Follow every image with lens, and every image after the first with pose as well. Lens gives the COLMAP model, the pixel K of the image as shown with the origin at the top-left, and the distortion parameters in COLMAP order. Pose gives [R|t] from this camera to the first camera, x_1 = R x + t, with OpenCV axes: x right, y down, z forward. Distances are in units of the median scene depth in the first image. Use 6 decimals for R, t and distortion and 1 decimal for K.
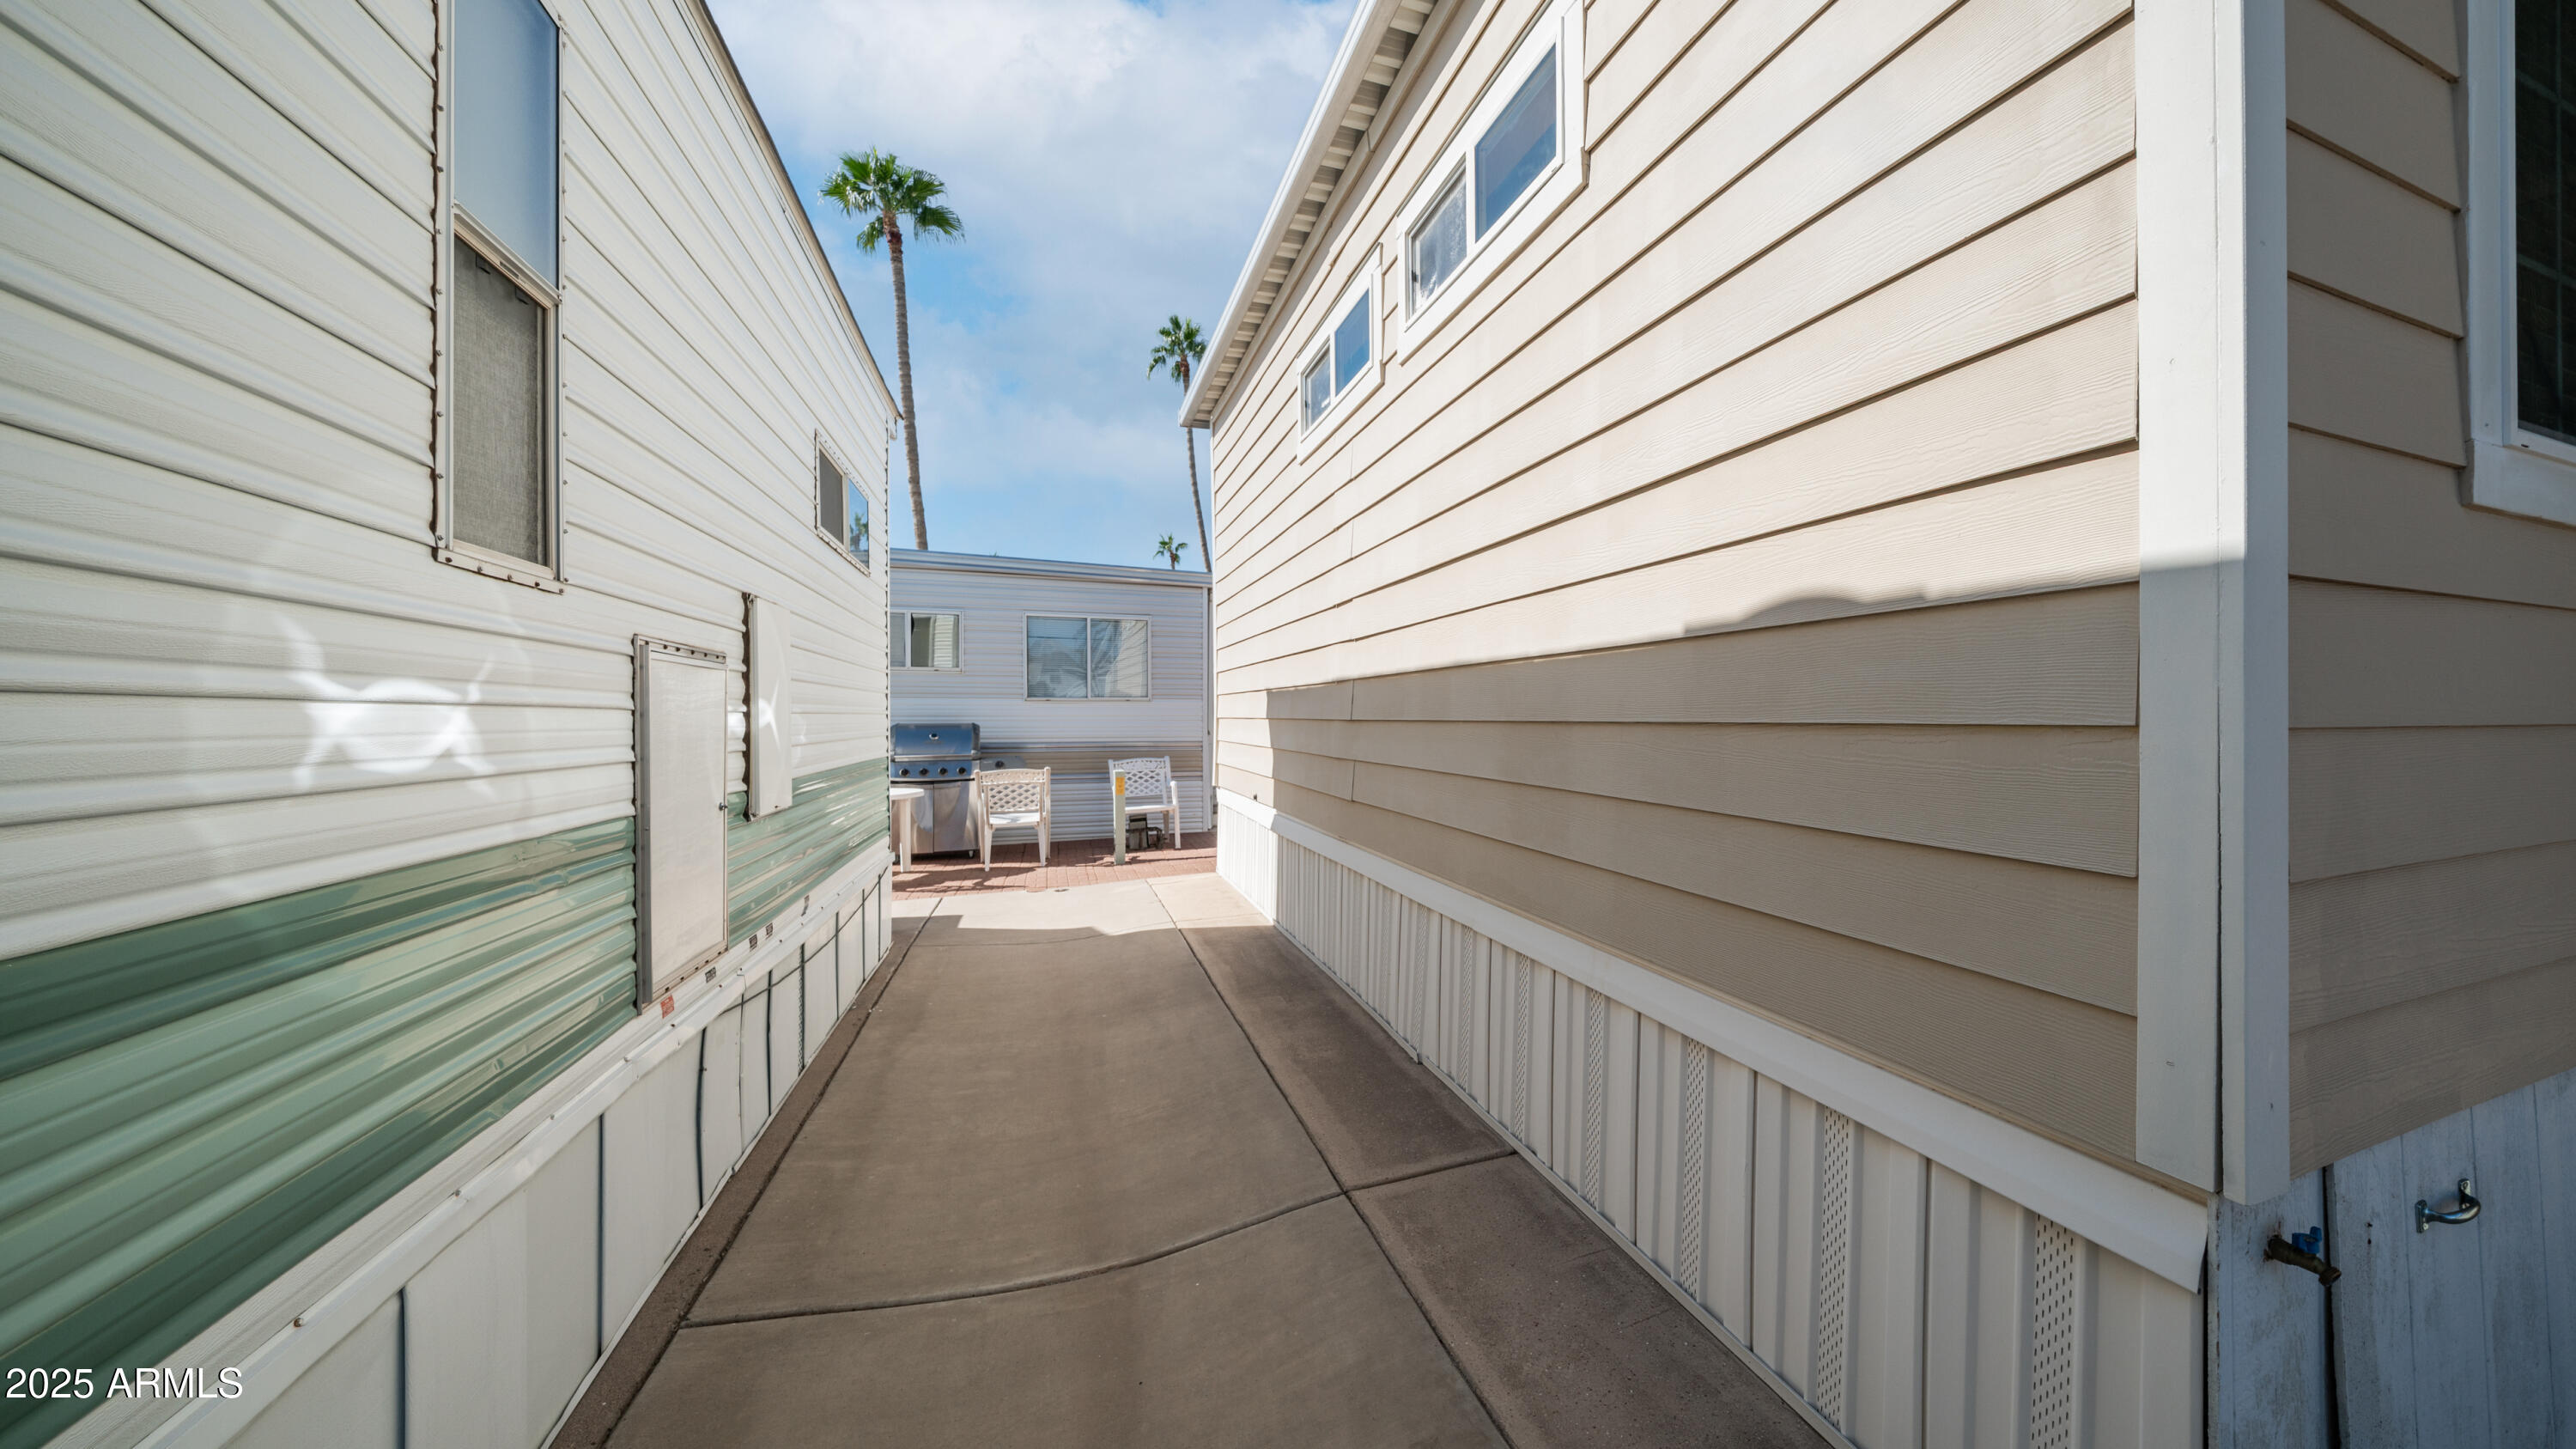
lens RADIAL K [[742.7, 0, 1295.9], [0, 742.7, 713.9], [0, 0, 1]] dist [-0.000157, -0.000003]
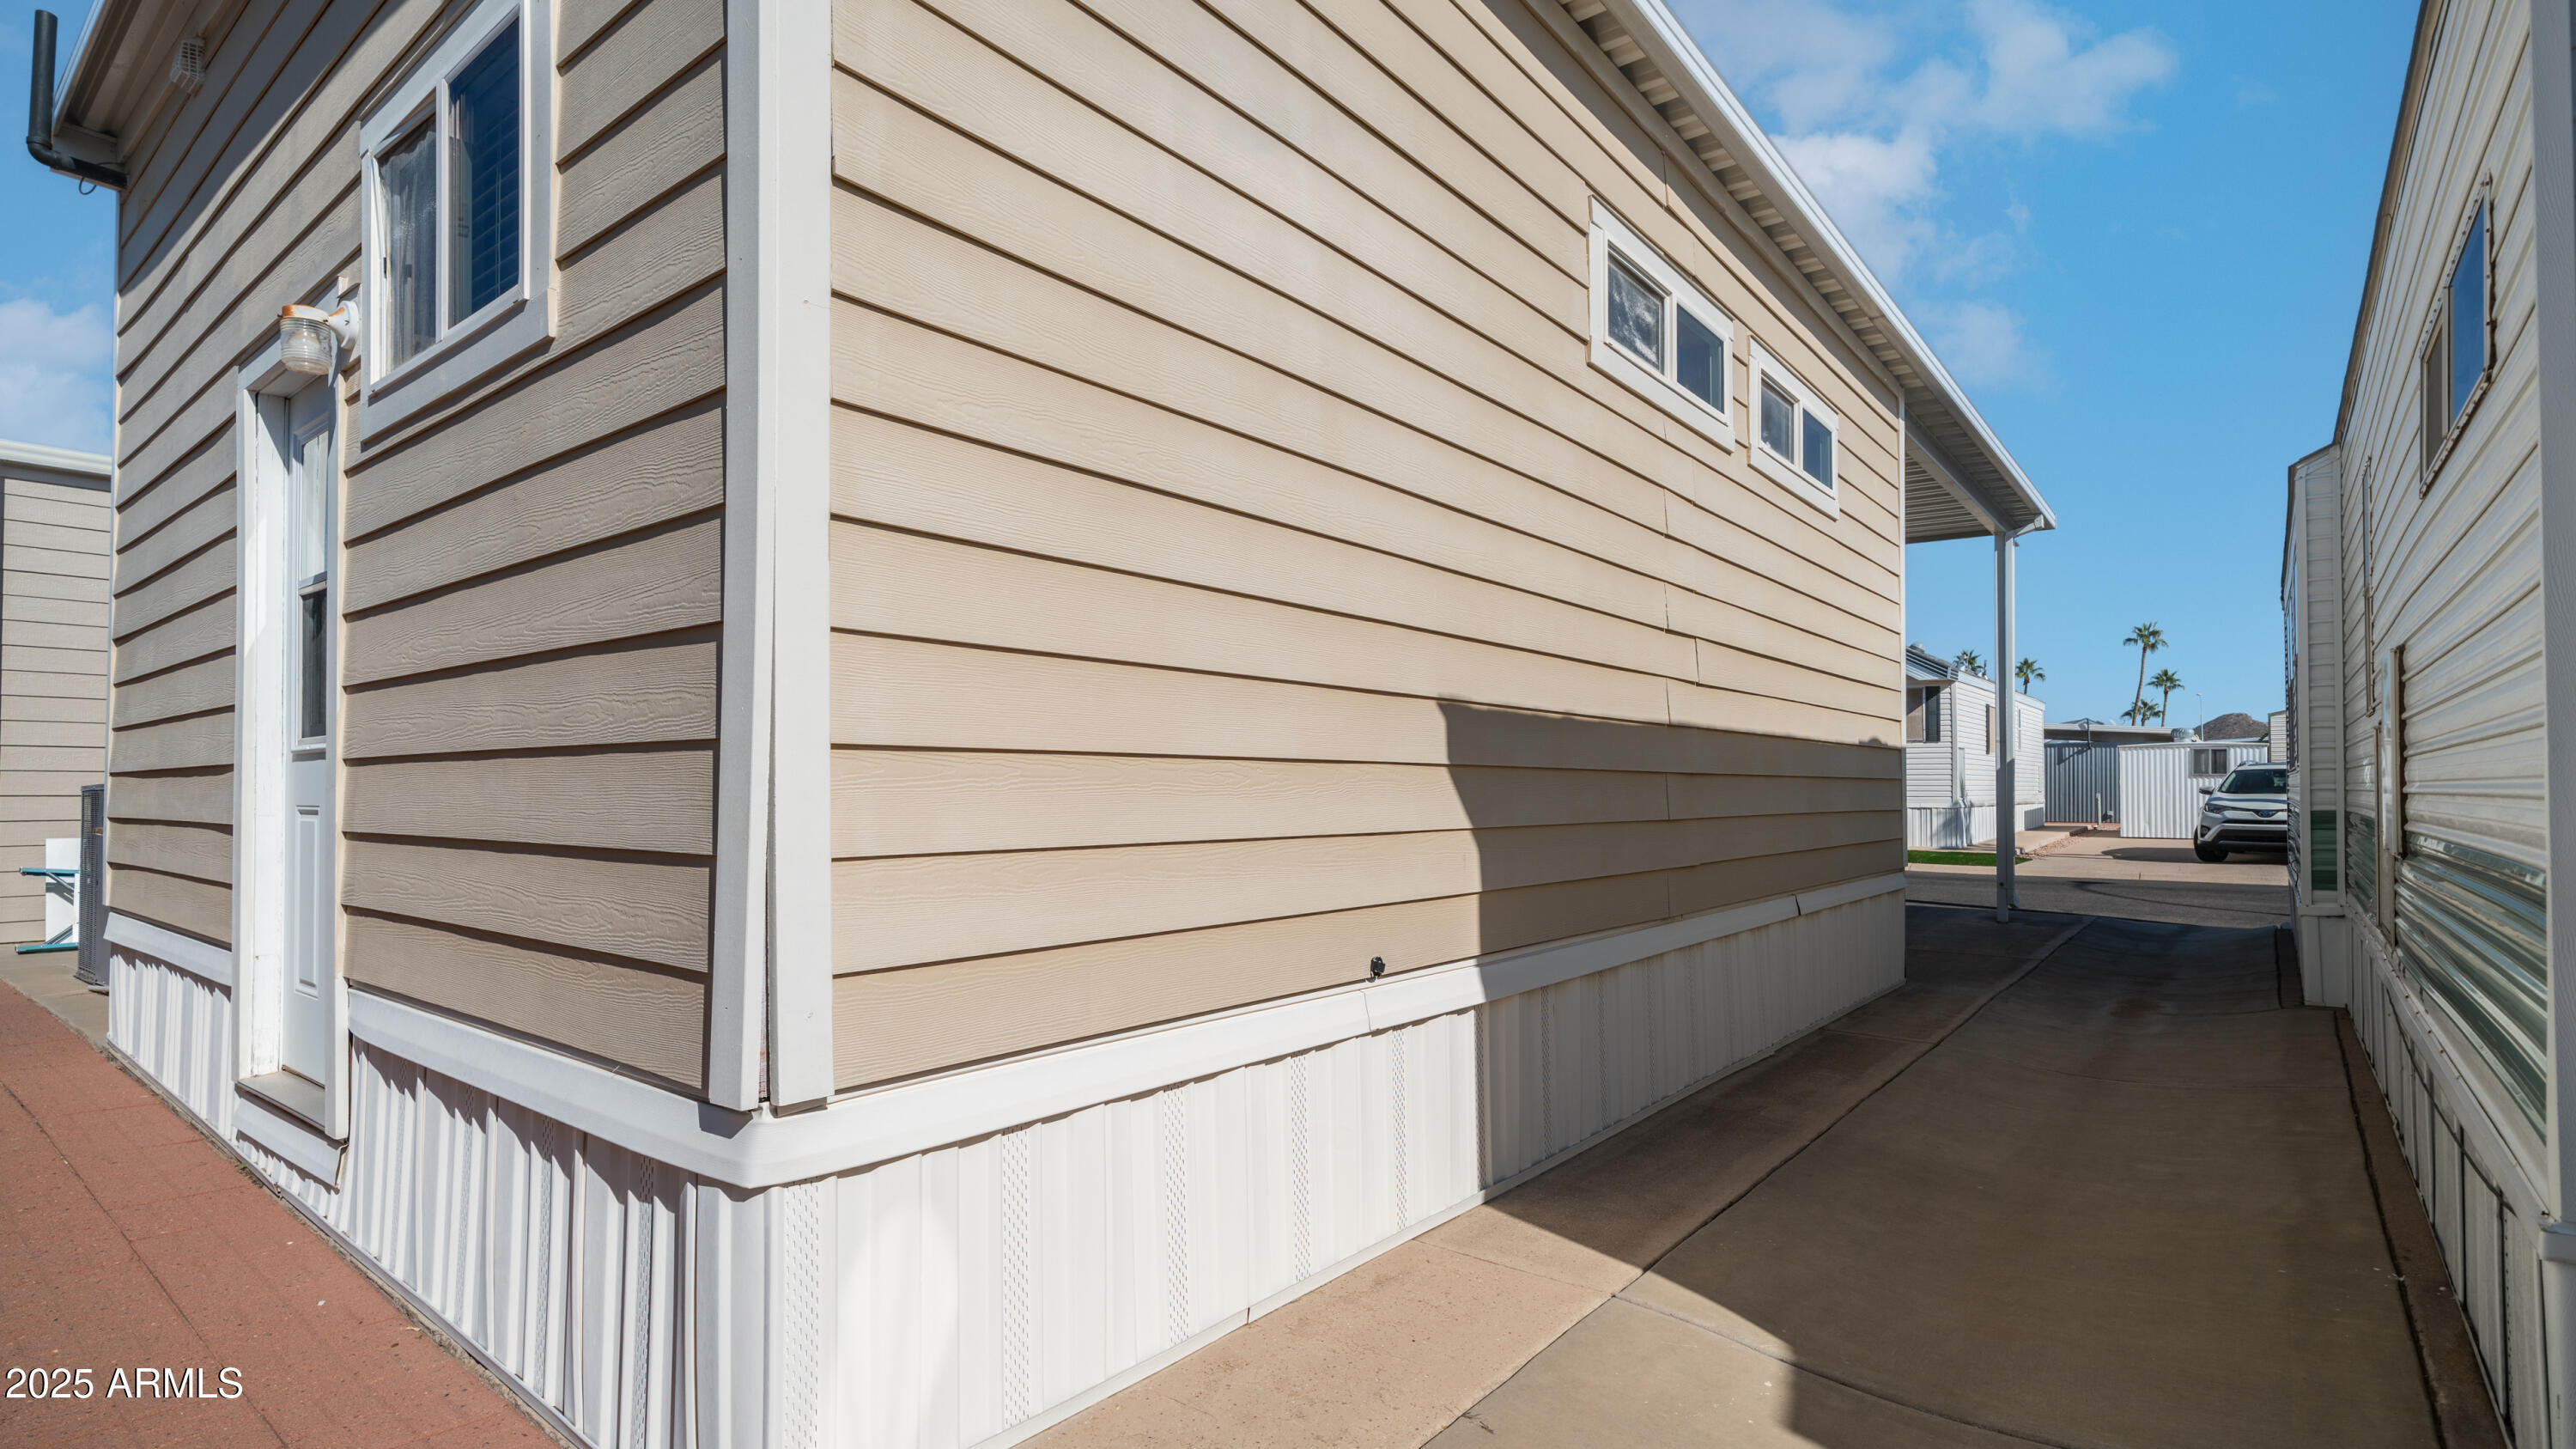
lens RADIAL K [[1235.8, 0, 1296.3], [0, 1235.8, 777.1], [0, 0, 1]] dist [0.002659, 0.000695]
pose [[-0.532679, 0.016680, 0.846153, -0.914355], [0.000823, 0.999815, -0.019191, 0.037560], [-0.846317, -0.009527, -0.532594, 2.179877]]
